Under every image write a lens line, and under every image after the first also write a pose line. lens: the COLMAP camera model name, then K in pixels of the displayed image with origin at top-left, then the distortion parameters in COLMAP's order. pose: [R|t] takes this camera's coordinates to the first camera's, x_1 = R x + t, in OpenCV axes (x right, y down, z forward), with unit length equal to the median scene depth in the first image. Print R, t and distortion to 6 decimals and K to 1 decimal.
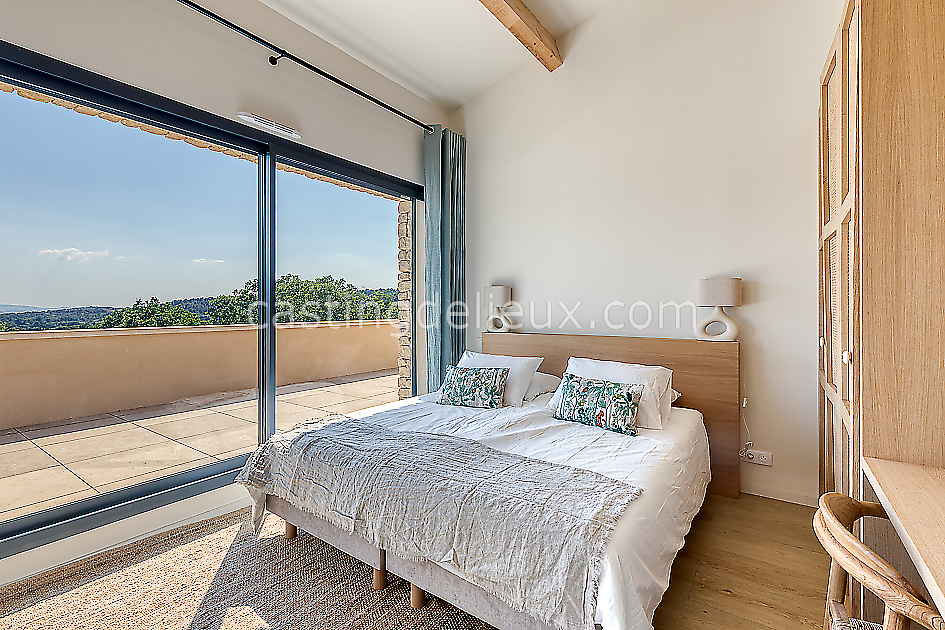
lens RADIAL K [[428.3, 0, 476.3], [0, 428.3, 313.1], [0, 0, 1]] dist [-0.000614, 0.000226]
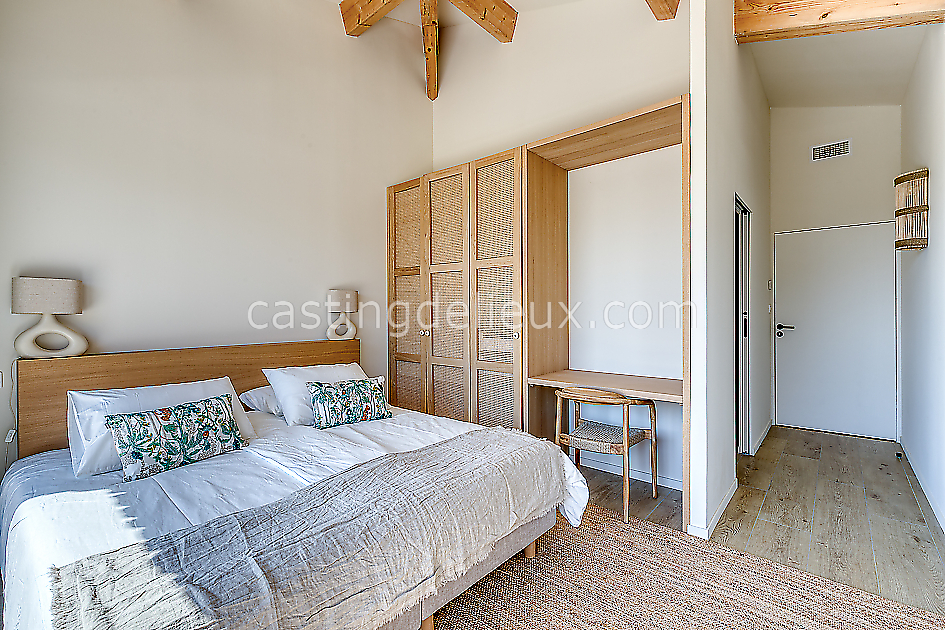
lens RADIAL K [[428.3, 0, 476.3], [0, 428.3, 313.1], [0, 0, 1]] dist [-0.000614, 0.000226]
pose [[0.096321, 0.001107, 0.995350, -0.643773], [0.026368, 0.999646, -0.003664, 0.003252], [-0.995001, 0.026598, 0.096258, 0.511013]]
